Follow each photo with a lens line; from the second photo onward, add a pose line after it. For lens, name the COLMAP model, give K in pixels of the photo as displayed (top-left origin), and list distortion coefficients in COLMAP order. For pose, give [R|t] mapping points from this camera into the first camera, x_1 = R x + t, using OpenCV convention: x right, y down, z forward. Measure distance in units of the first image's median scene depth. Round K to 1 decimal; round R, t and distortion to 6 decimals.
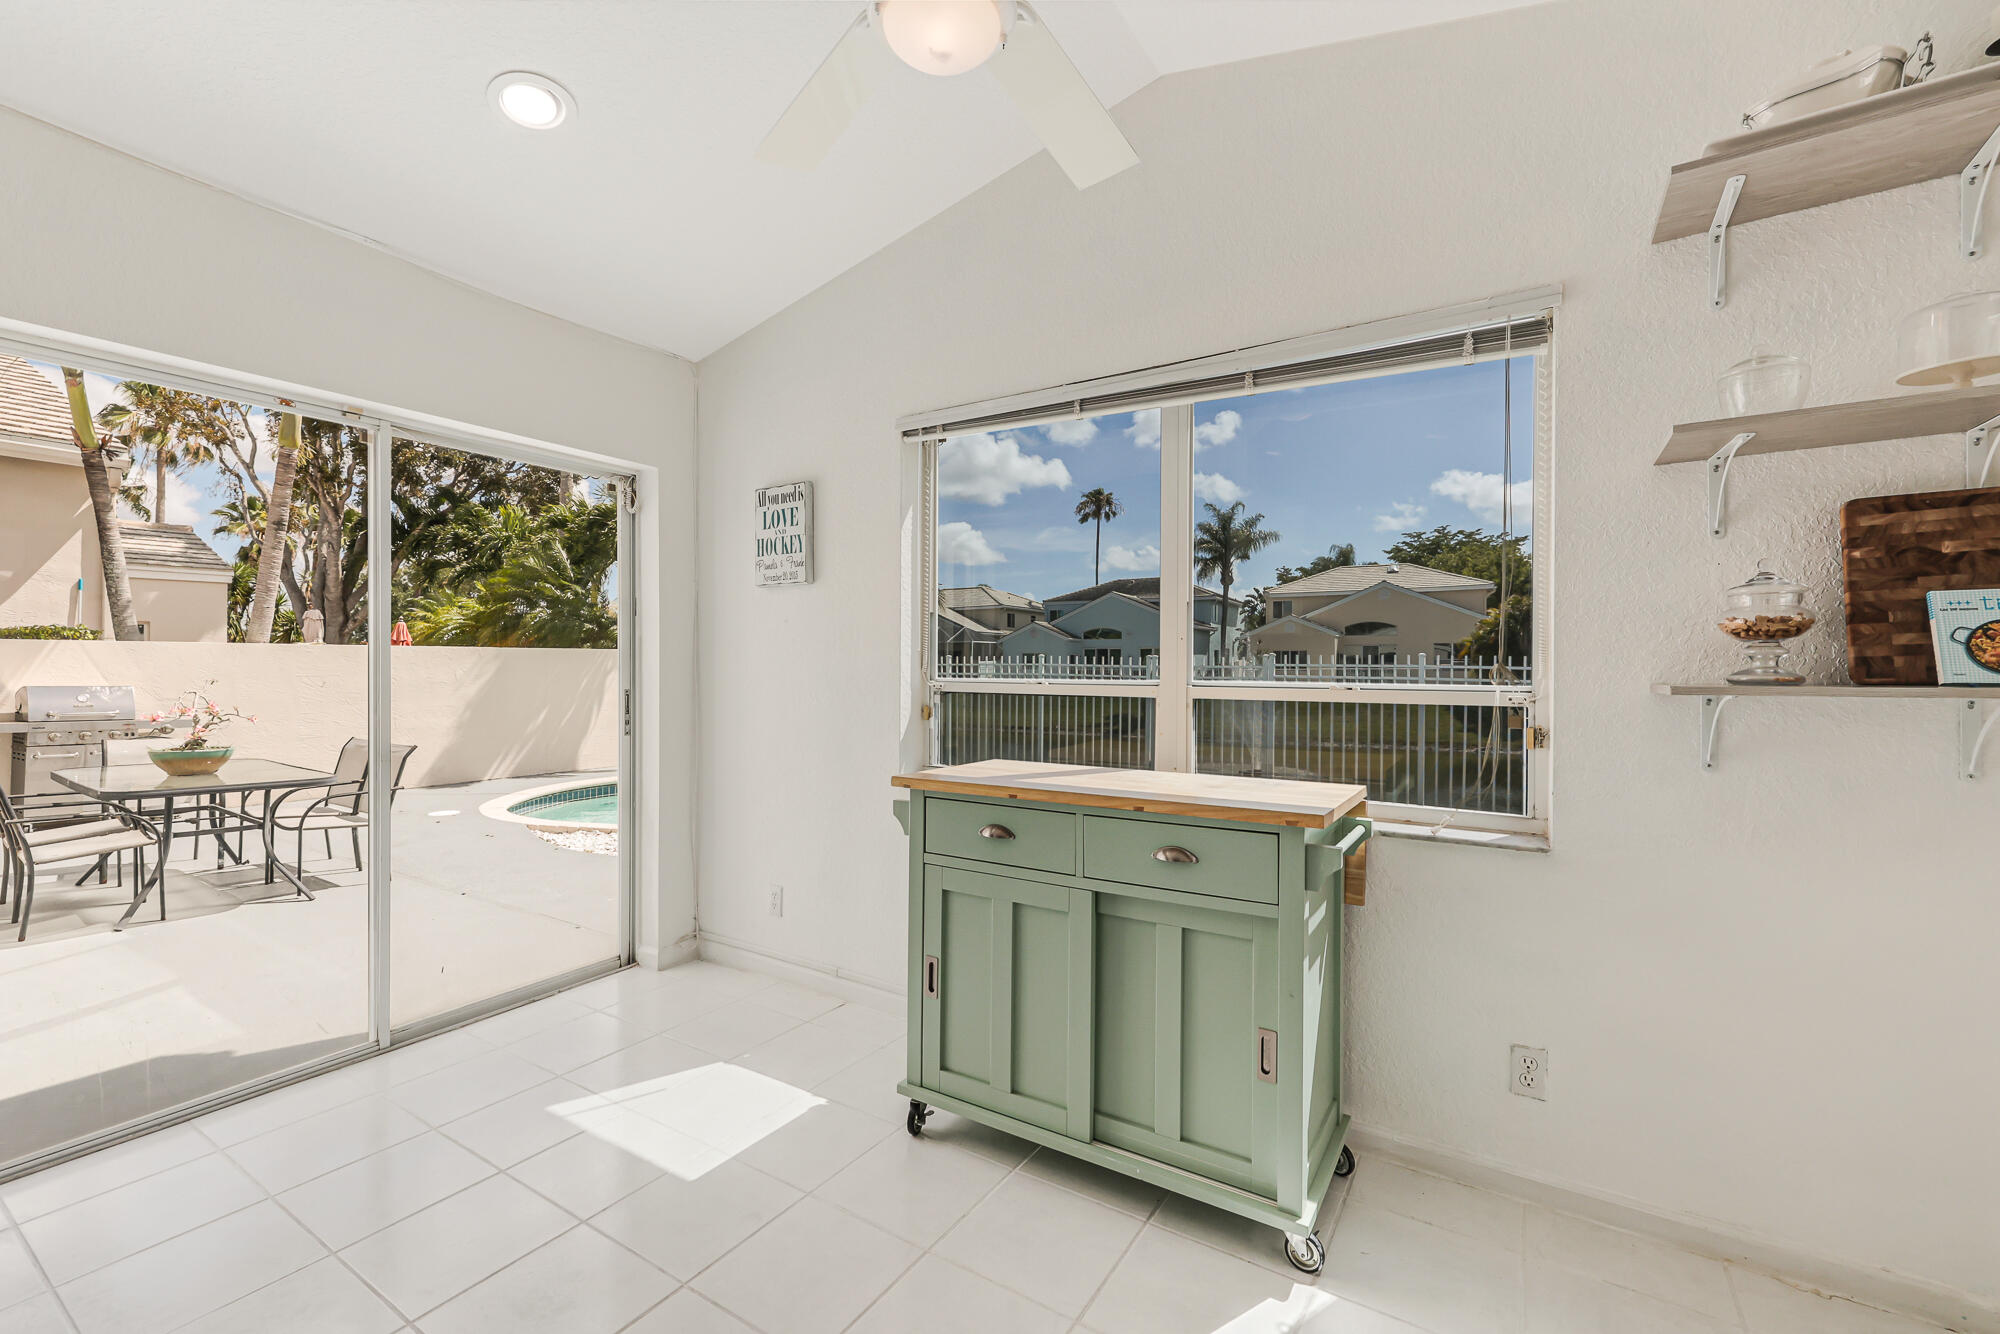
lens RADIAL K [[851.7, 0, 964.1], [0, 851.7, 668.0], [0, 0, 1]] dist [0.001036, -0.001193]
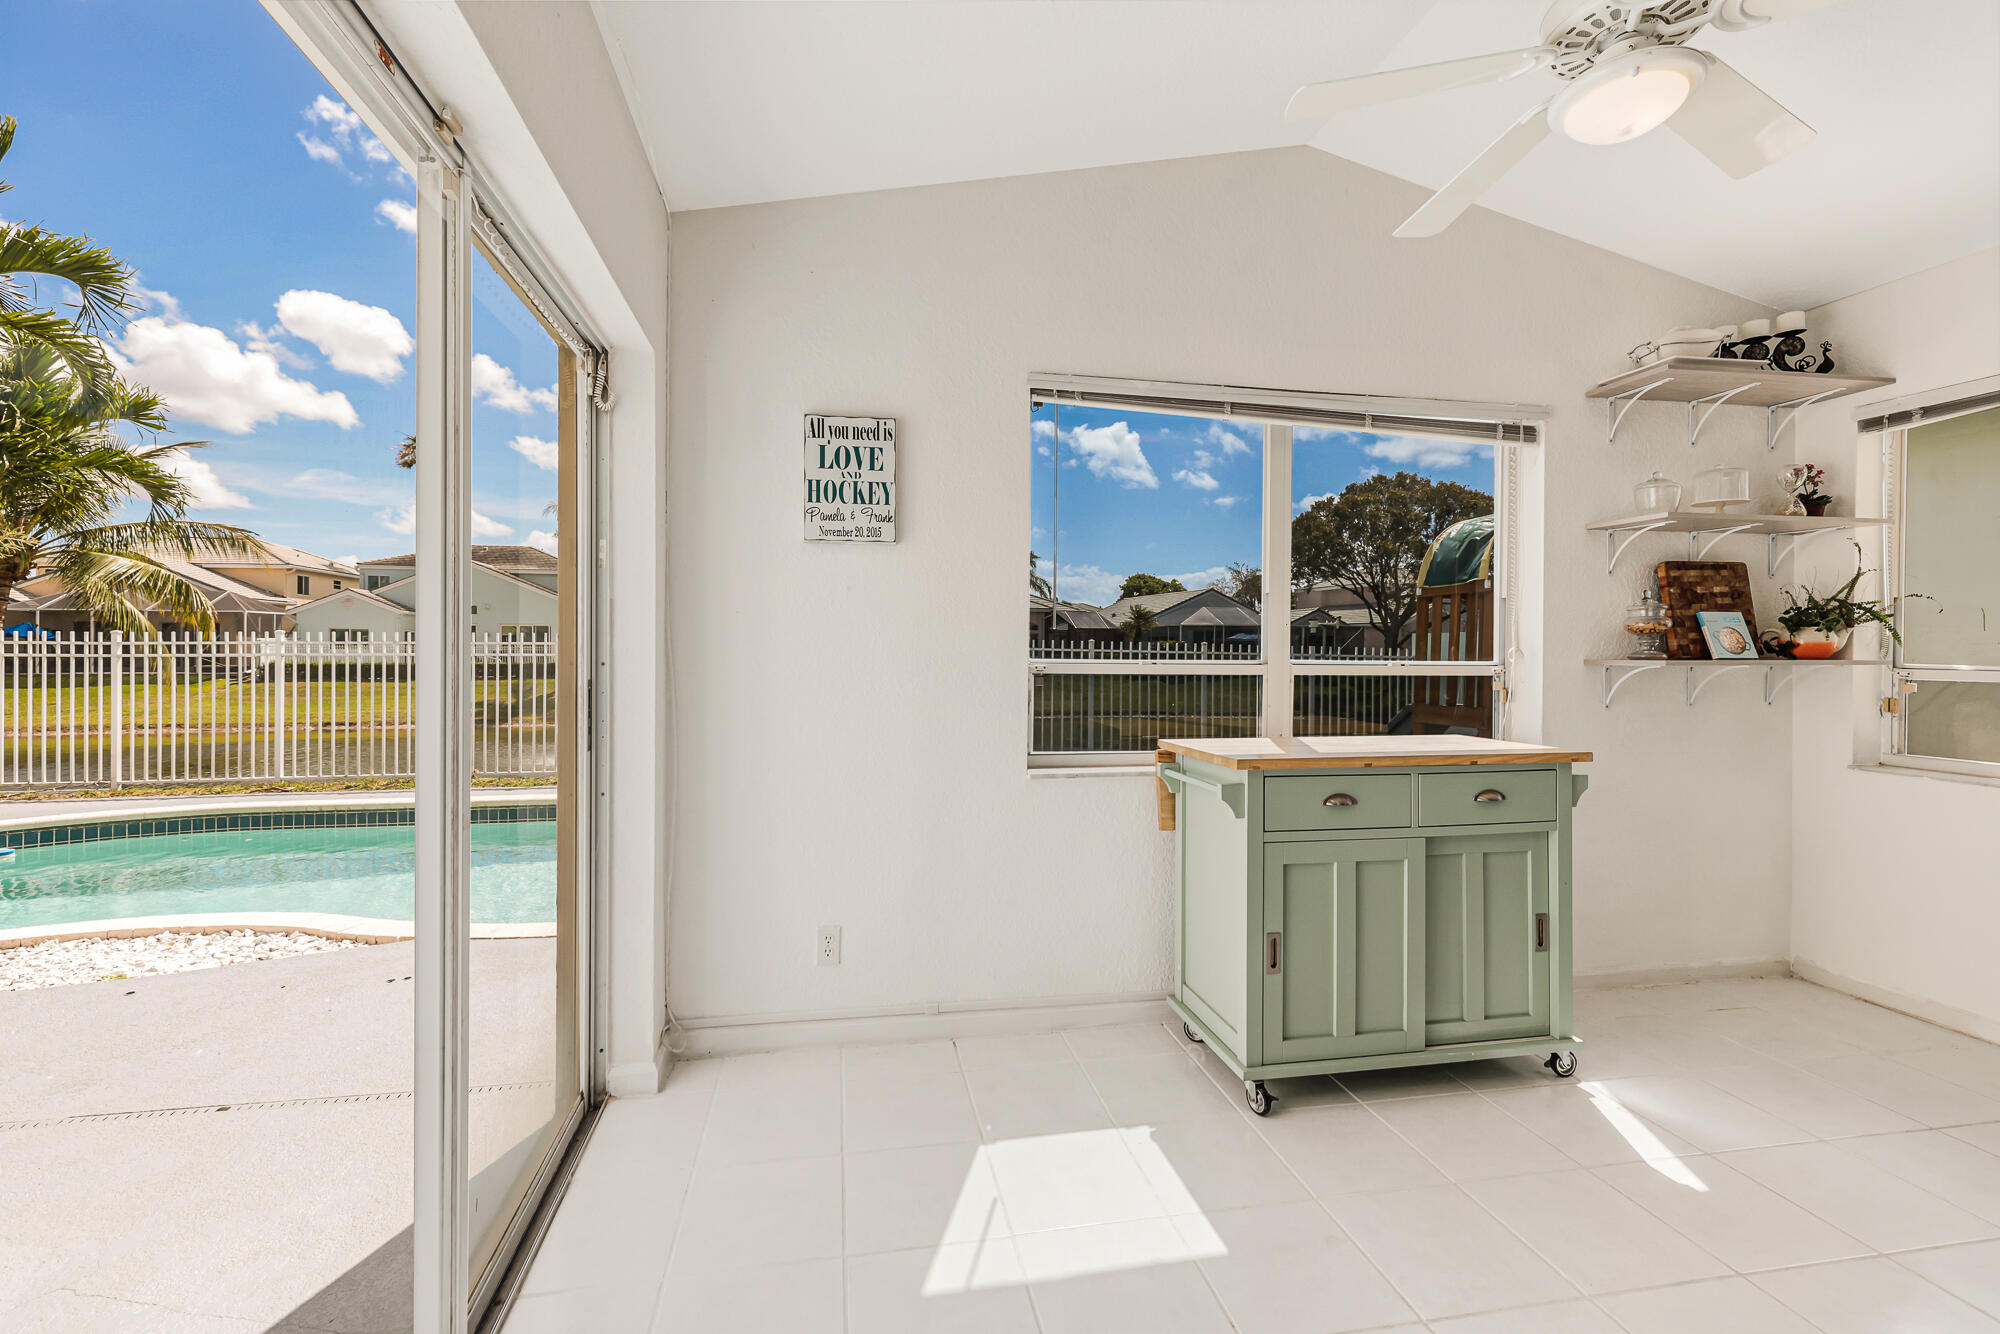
lens RADIAL K [[851.7, 0, 989.9], [0, 851.7, 650.9], [0, 0, 1]] dist [0.001036, -0.001193]
pose [[0.718536, 0.001170, 0.695489, -0.663958], [-0.003154, 0.999994, 0.001576, 0.001239], [-0.695483, -0.003325, 0.718535, 0.339997]]
